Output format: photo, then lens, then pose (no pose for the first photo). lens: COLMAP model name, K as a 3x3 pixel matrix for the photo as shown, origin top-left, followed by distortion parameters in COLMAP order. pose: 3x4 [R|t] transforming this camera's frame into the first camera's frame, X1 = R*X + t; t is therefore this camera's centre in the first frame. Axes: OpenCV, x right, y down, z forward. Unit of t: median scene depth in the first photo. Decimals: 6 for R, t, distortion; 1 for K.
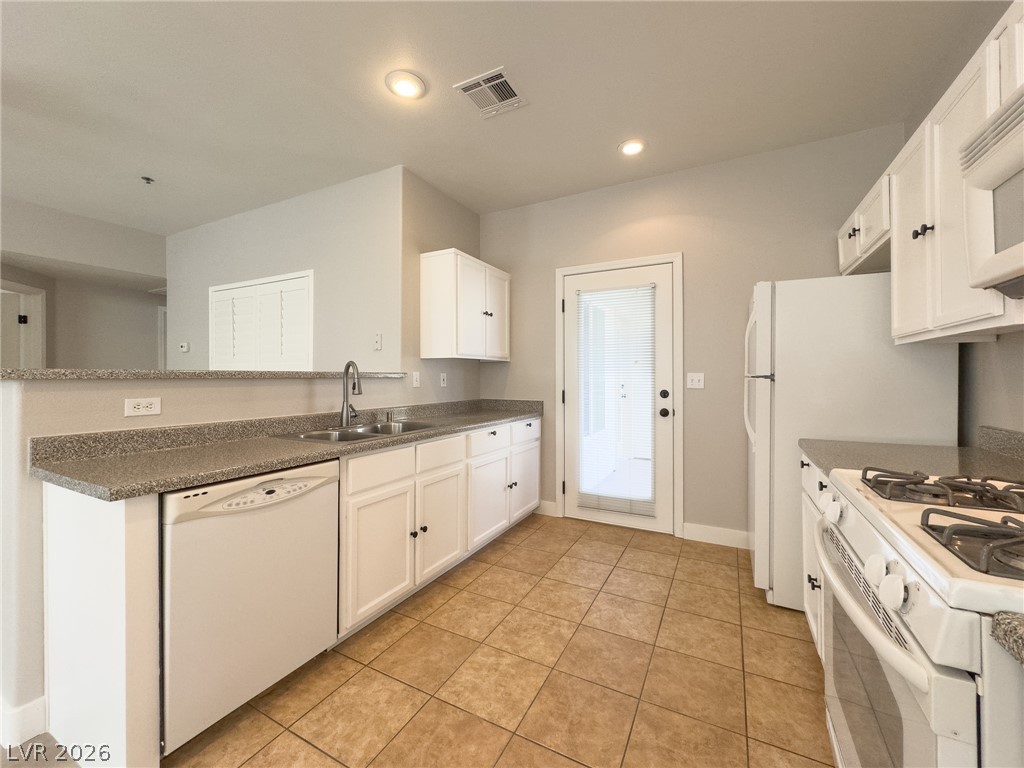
lens RADIAL K [[414.2, 0, 512.3], [0, 414.2, 374.9], [0, 0, 1]] dist [-0.000883, 0.000023]
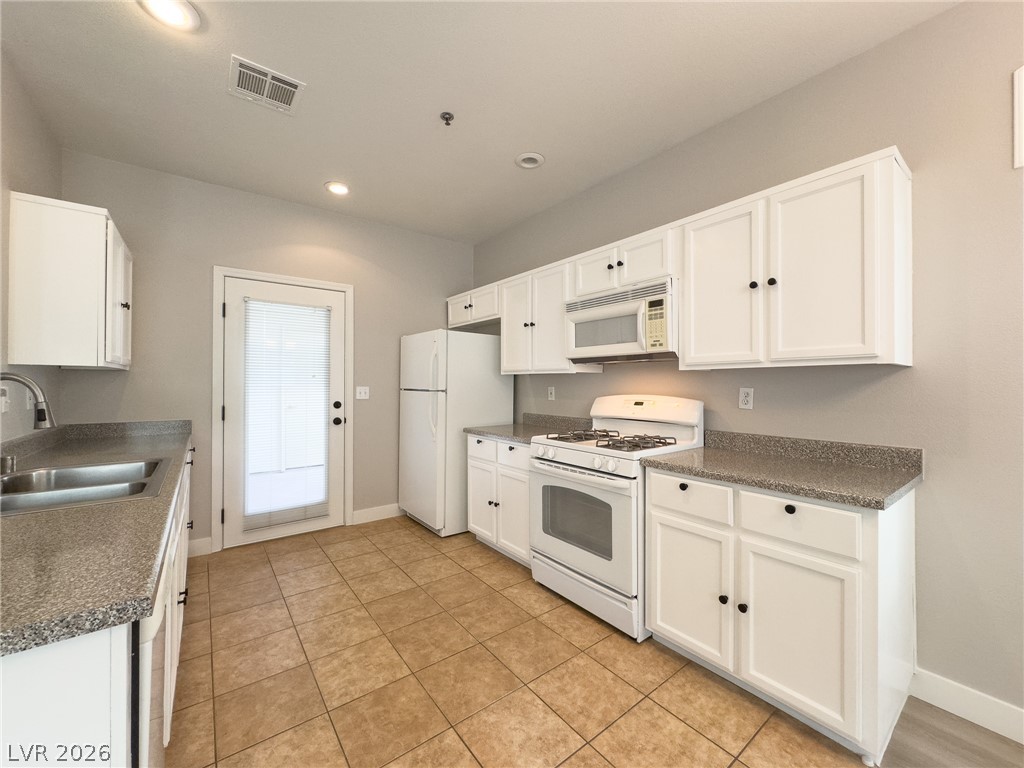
lens RADIAL K [[408.4, 0, 515.8], [0, 408.4, 380.8], [0, 0, 1]] dist [-0.000251, 0.000194]
pose [[0.414015, 0.008560, 0.910230, -0.555190], [-0.008198, 0.999950, -0.005675, -0.022324], [-0.910233, -0.005113, 0.414064, 0.100375]]
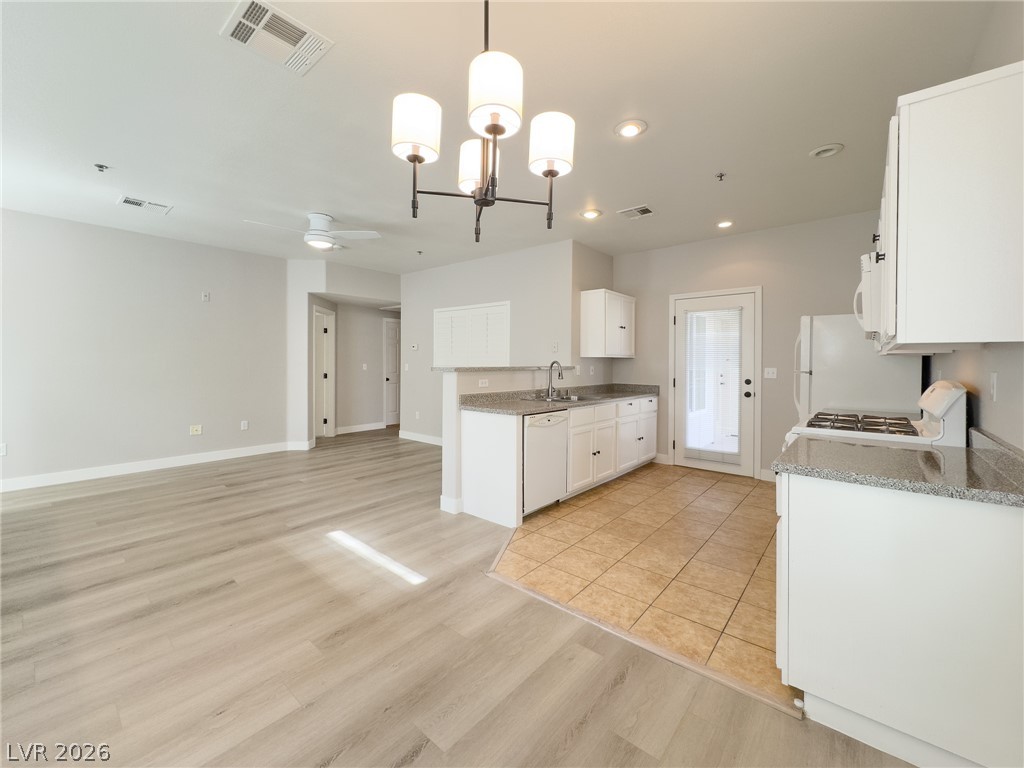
lens RADIAL K [[422.3, 0, 511.9], [0, 422.3, 363.7], [0, 0, 1]] dist [-0.002353, -0.000042]
pose [[0.977216, 0.007203, -0.212123, -0.163128], [-0.005743, 0.999955, 0.007500, -0.030314], [0.212167, -0.006111, 0.977214, -0.779198]]
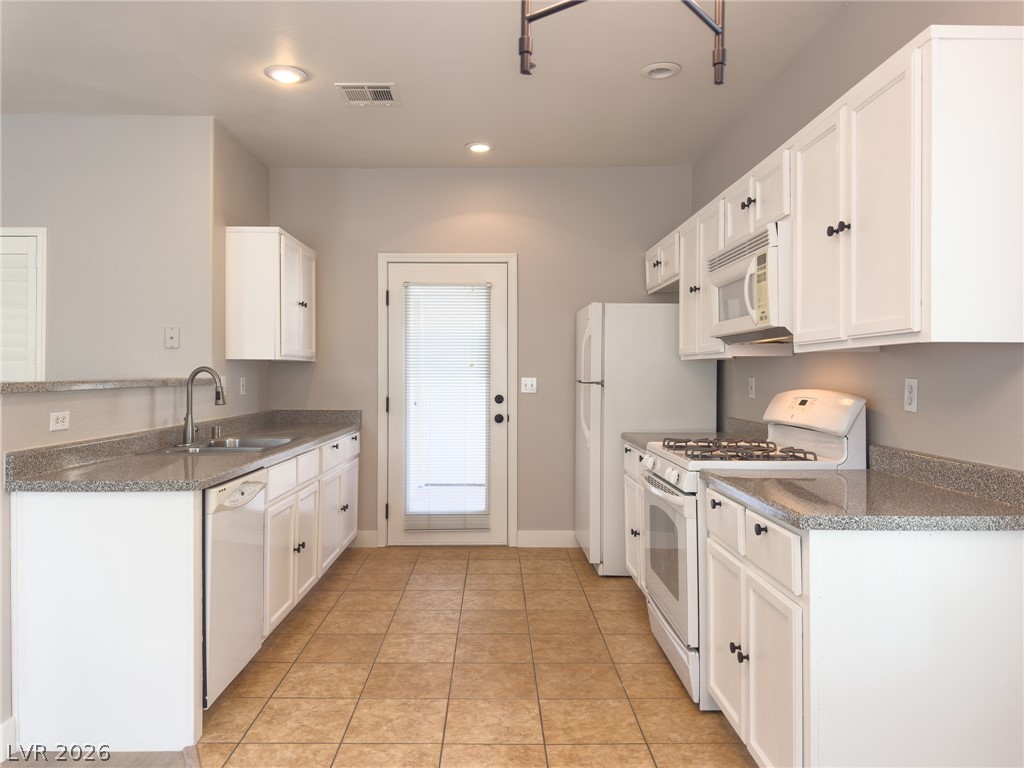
lens RADIAL K [[729.5, 0, 501.2], [0, 729.5, 370.4], [0, 0, 1]] dist [0.153640, -0.277550]
pose [[0.881325, 0.003408, 0.472498, -0.519053], [-0.003854, 0.999993, -0.000026, -0.025115], [-0.472494, -0.001798, 0.881332, -0.598377]]
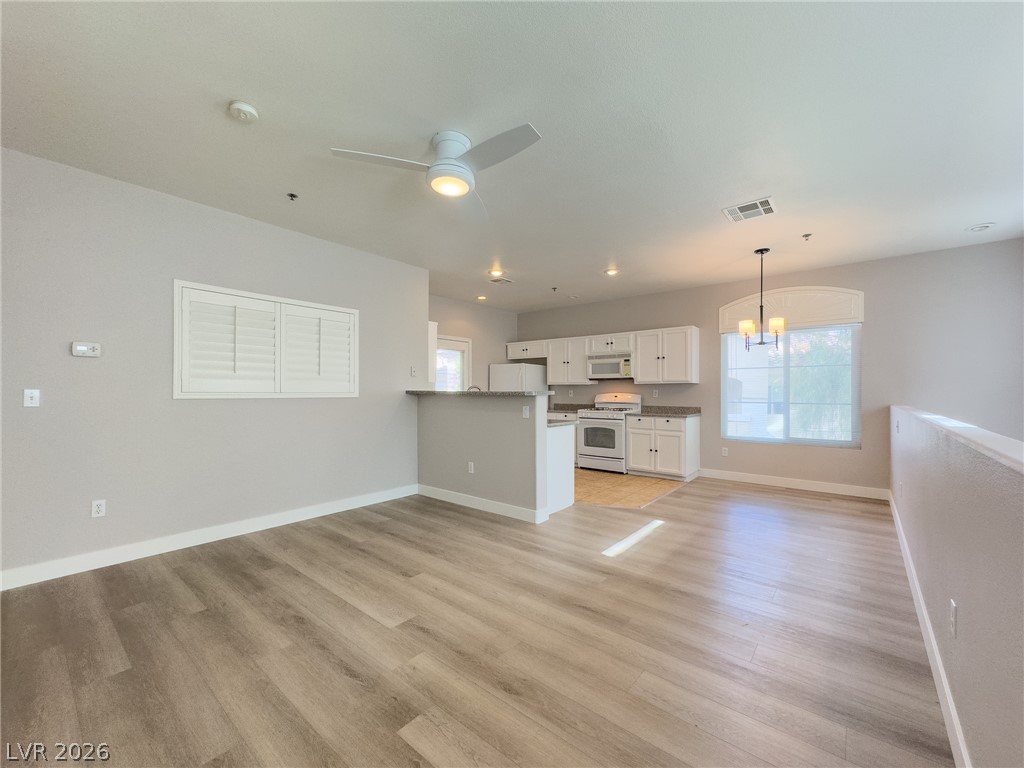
lens RADIAL K [[411.0, 0, 525.3], [0, 411.0, 390.4], [0, 0, 1]] dist [-0.000505, -0.000058]
pose [[0.189509, 0.002645, 0.981875, -2.149593], [-0.005120, 0.999985, -0.001706, -0.005407], [-0.981866, -0.004703, 0.189519, 0.314750]]
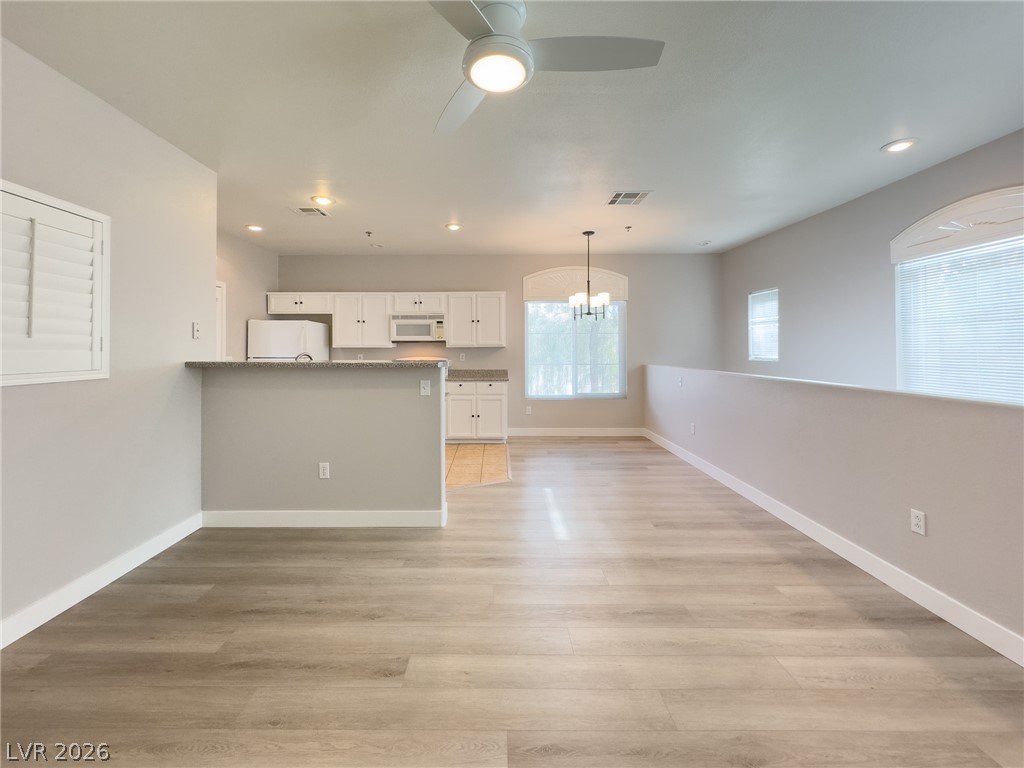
lens RADIAL K [[415.4, 0, 493.2], [0, 415.4, 343.8], [0, 0, 1]] dist [0.000152, -0.000053]
pose [[-0.460627, 0.013034, 0.887498, -1.826348], [0.000938, 0.999899, -0.014197, -0.038111], [-0.887594, -0.005707, -0.460592, 0.975746]]
